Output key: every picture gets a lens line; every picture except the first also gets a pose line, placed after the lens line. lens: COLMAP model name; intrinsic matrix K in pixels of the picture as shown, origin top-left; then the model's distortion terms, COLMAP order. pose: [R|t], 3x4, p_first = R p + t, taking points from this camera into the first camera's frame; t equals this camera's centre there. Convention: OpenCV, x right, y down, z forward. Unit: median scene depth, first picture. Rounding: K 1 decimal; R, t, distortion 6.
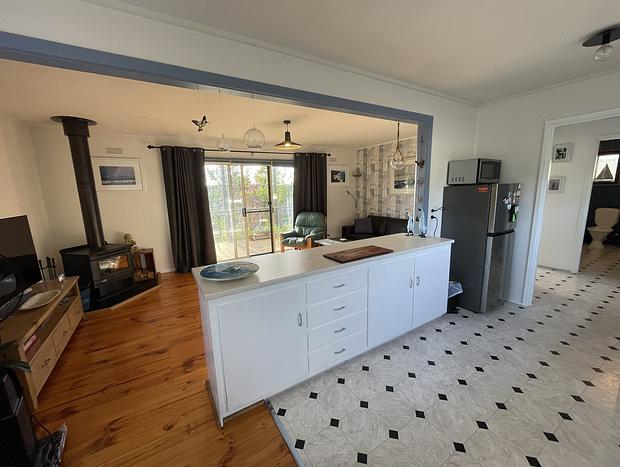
lens RADIAL K [[249.3, 0, 308.2], [0, 249.3, 231.3], [0, 0, 1]] dist [0.001314, -0.000256]
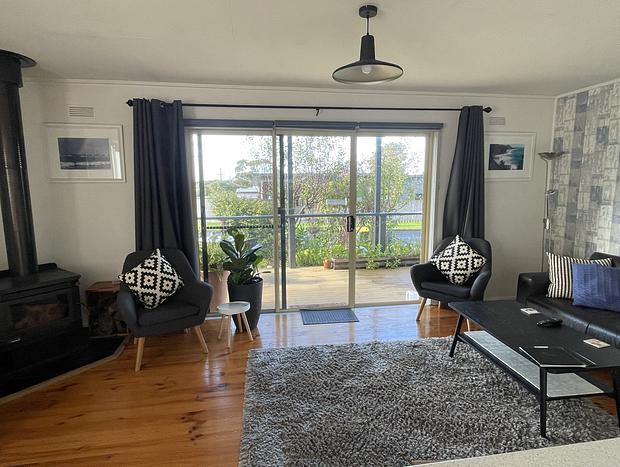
lens RADIAL K [[362.6, 0, 311.8], [0, 362.6, 236.0], [0, 0, 1]] dist [0.028529, -0.002900]
pose [[0.932753, 0.071101, -0.353435, 0.035084], [-0.079941, 0.996745, -0.010456, -0.041055], [0.351541, 0.038007, 0.935401, 0.253323]]
